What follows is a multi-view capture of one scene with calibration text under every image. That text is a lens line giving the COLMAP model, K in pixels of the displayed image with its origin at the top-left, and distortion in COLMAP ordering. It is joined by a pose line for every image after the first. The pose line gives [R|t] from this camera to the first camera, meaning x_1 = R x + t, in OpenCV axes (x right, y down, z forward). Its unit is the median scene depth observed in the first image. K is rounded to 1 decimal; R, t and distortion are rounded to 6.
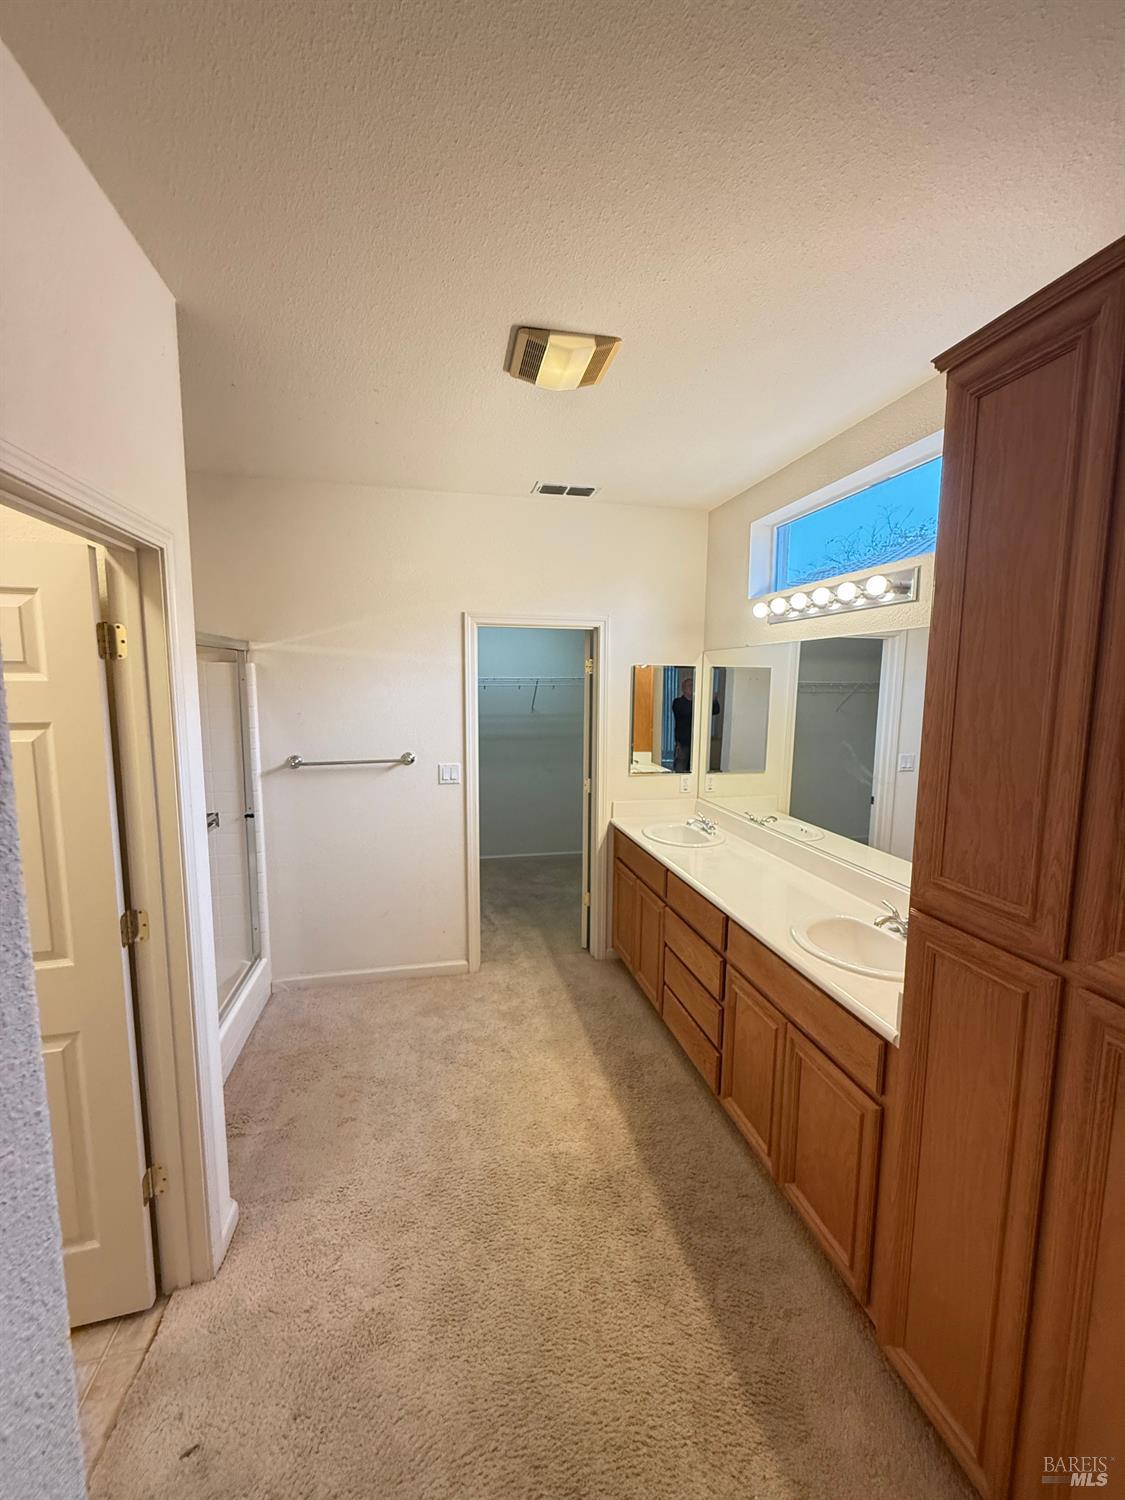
lens RADIAL K [[598.2, 0, 562.5], [0, 598.2, 748.1], [0, 0, 1]] dist [0.002343, -0.000271]
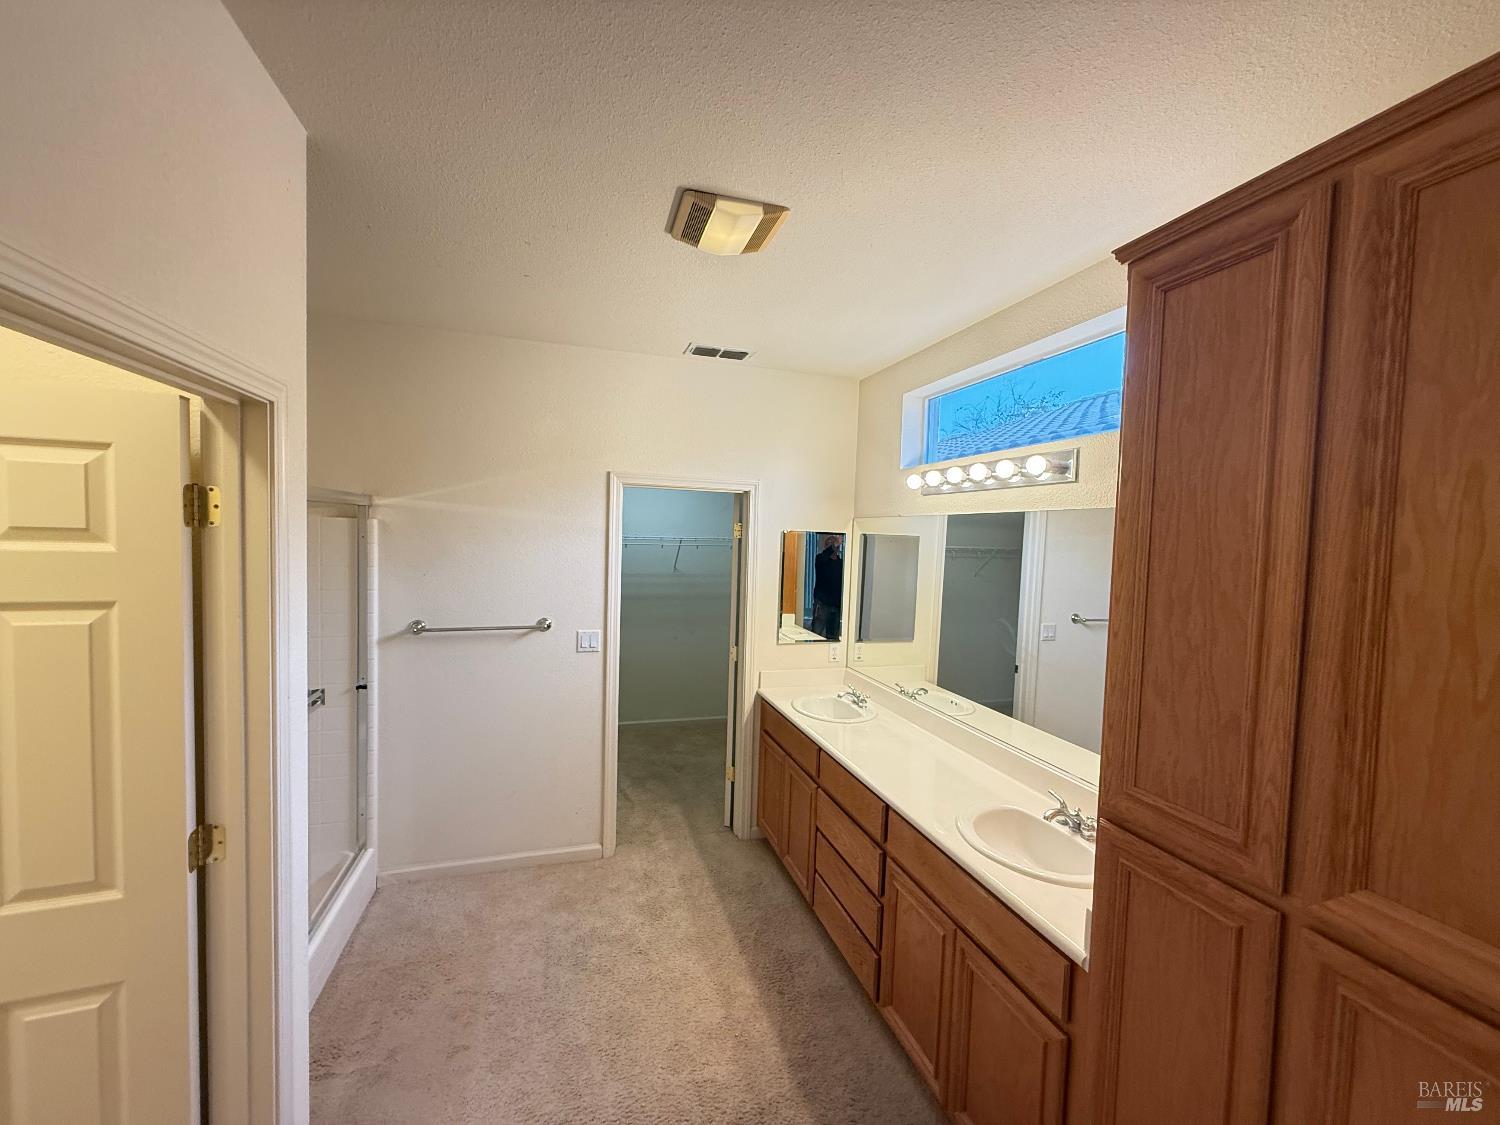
lens RADIAL K [[598.2, 0, 748.5], [0, 598.2, 562.7], [0, 0, 1]] dist [0.002343, -0.000271]
pose [[0.996383, 0.020979, 0.082340, -0.021614], [-0.015773, 0.997865, -0.063371, -0.027707], [-0.083493, 0.061843, 0.994587, 0.043889]]
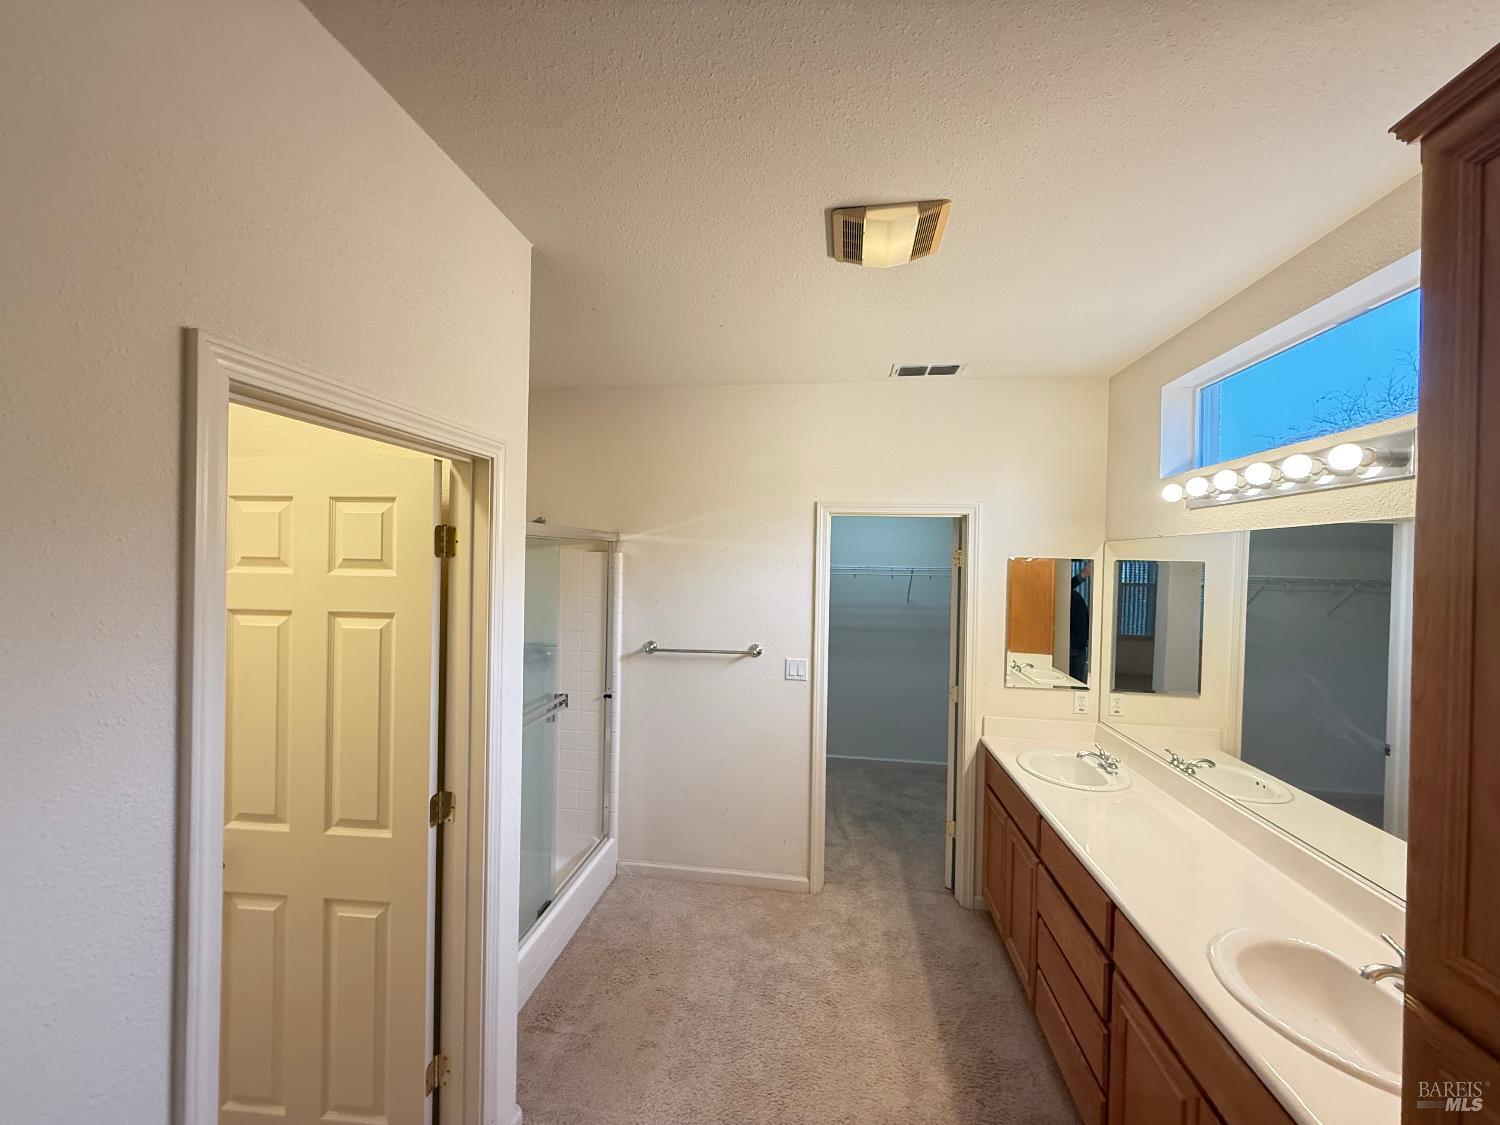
lens RADIAL K [[598.2, 0, 748.5], [0, 598.2, 562.7], [0, 0, 1]] dist [0.002343, -0.000271]
pose [[0.936111, 0.013729, -0.351436, 0.081586], [-0.052990, 0.993337, -0.102342, -0.027345], [0.347689, 0.114426, 0.930601, 0.080884]]
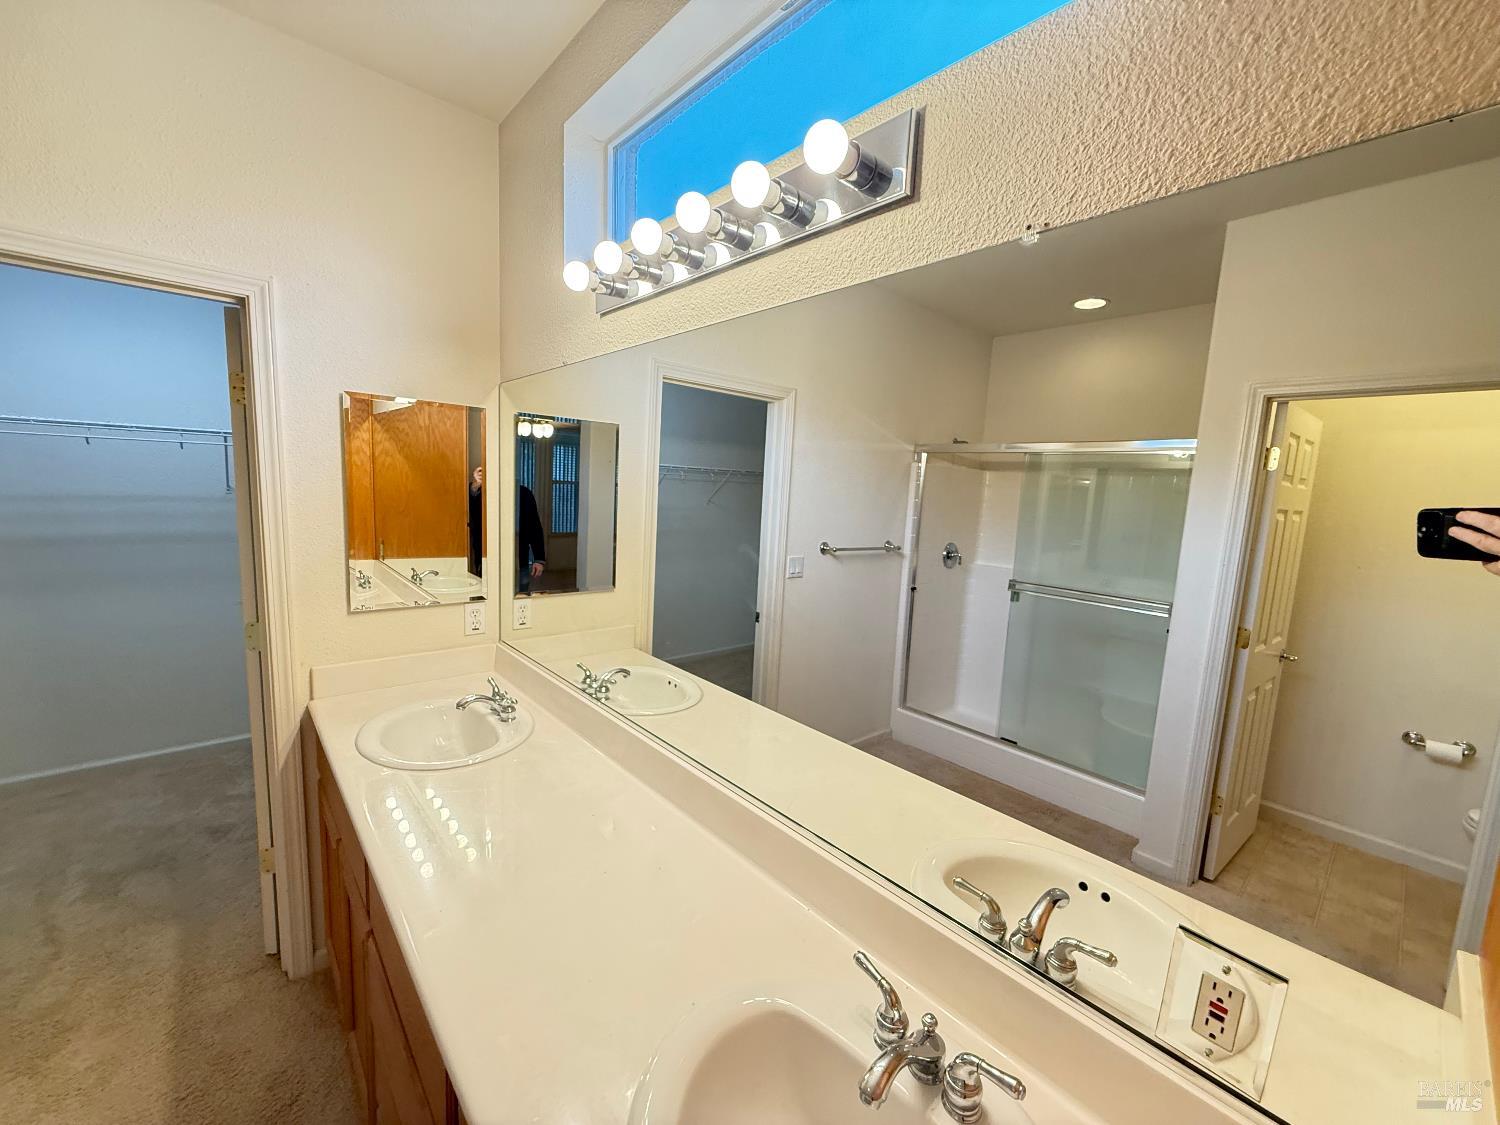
lens RADIAL K [[600.8, 0, 748.4], [0, 600.8, 563.0], [0, 0, 1]] dist [-0.001008, -0.000133]
pose [[0.875675, -0.028812, 0.482041, 0.199935], [0.014168, 0.999322, 0.033993, -0.010805], [-0.482694, -0.022937, 0.875489, 0.477914]]
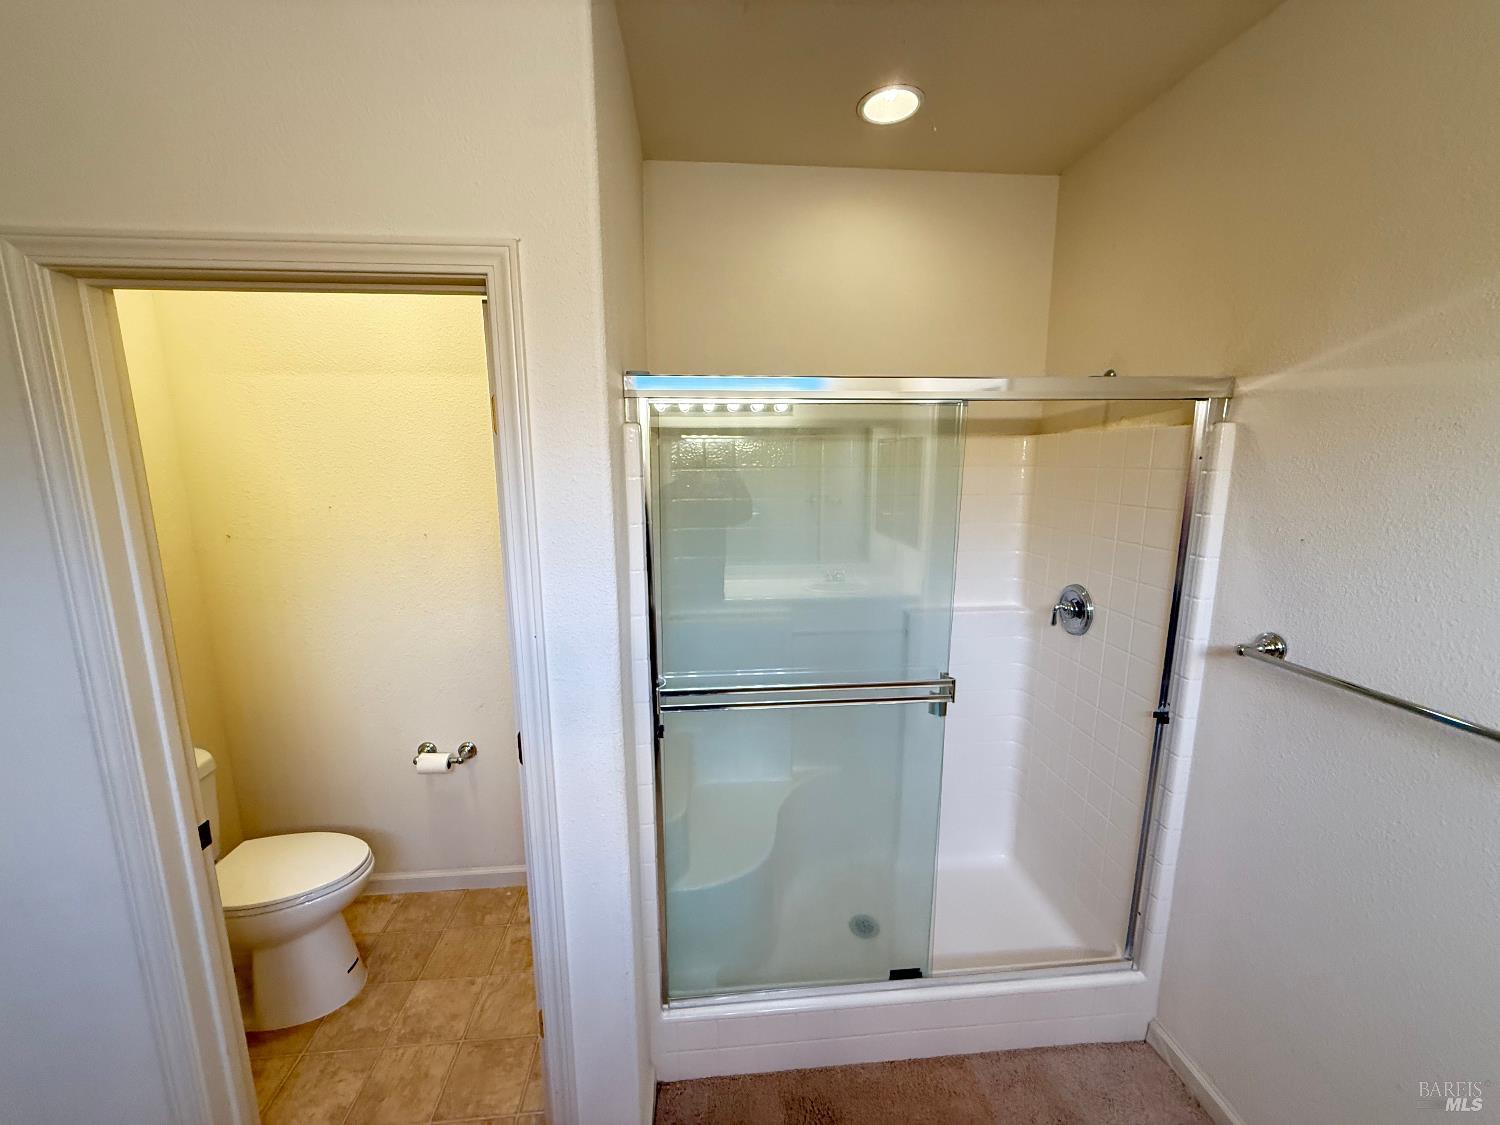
lens RADIAL K [[598.2, 0, 748.5], [0, 598.2, 562.7], [0, 0, 1]] dist [0.002343, -0.000271]
pose [[-0.134166, 0.166277, -0.976909, 0.023953], [-0.109155, 0.977343, 0.181342, -0.081564], [0.984929, 0.130964, -0.112976, 0.720175]]
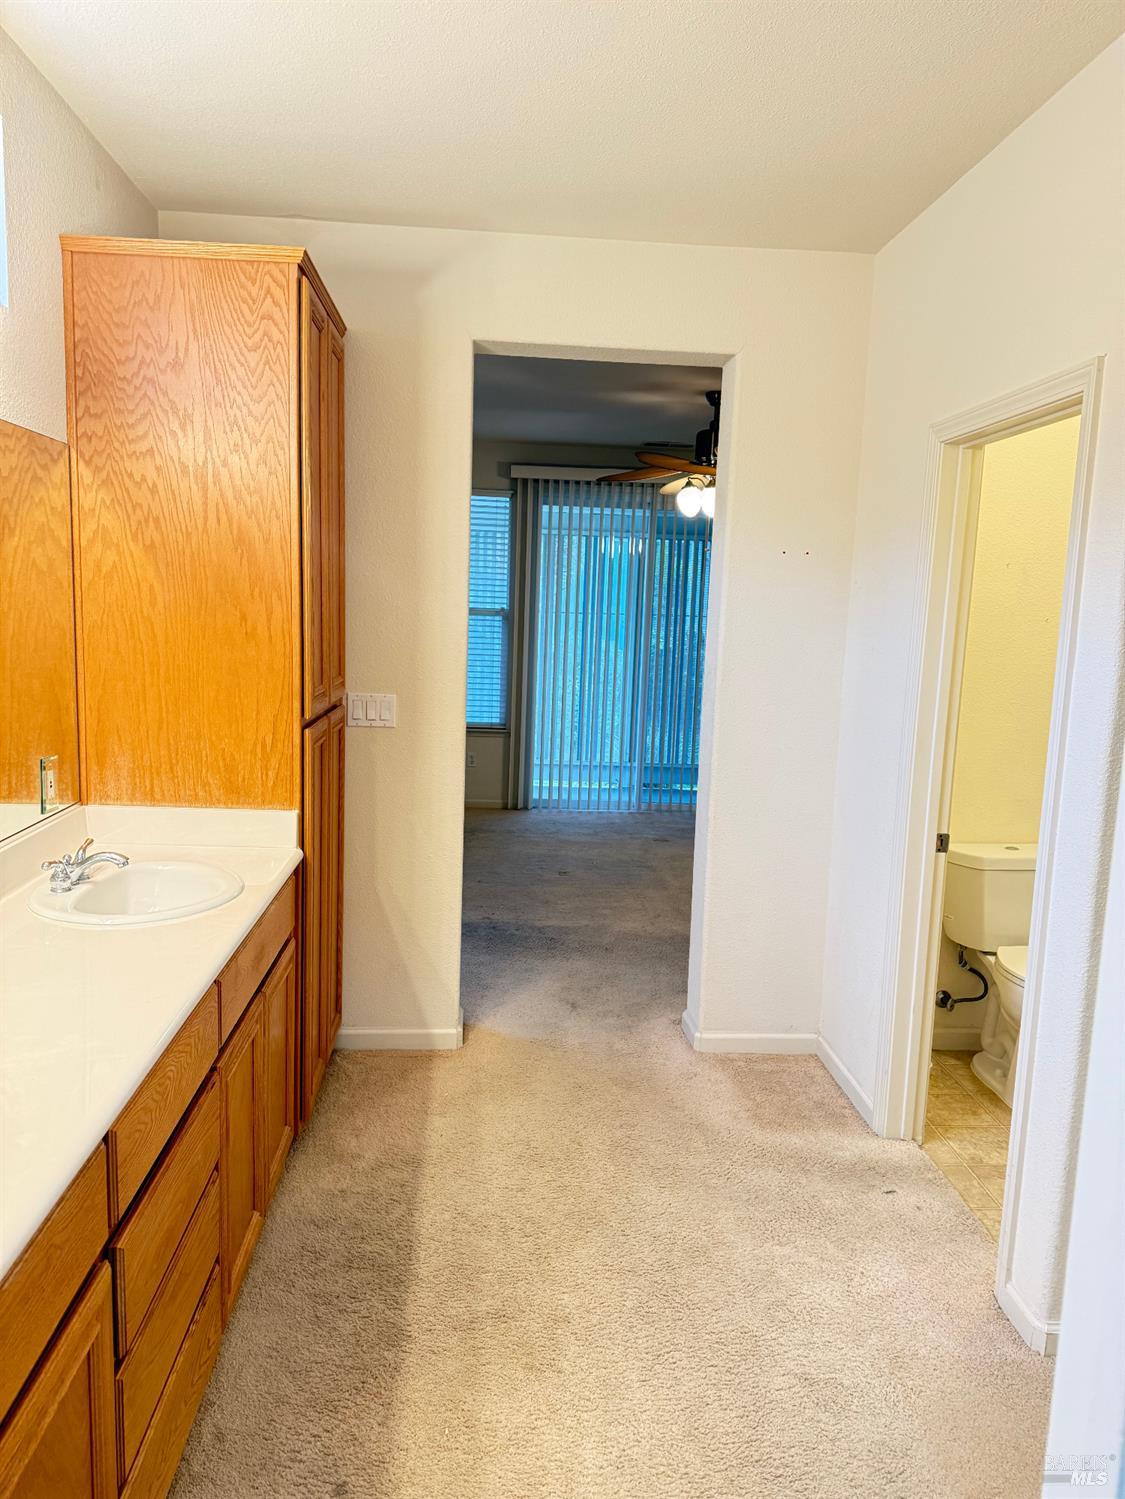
lens RADIAL K [[1061.0, 0, 561.6], [0, 1061.0, 754.4], [0, 0, 1]] dist [0.070757, -0.097231]
pose [[-0.988354, -0.059397, 0.140102, -0.097401], [-0.022389, 0.967416, 0.252199, -0.104679], [-0.150516, 0.246125, -0.957480, 1.340217]]
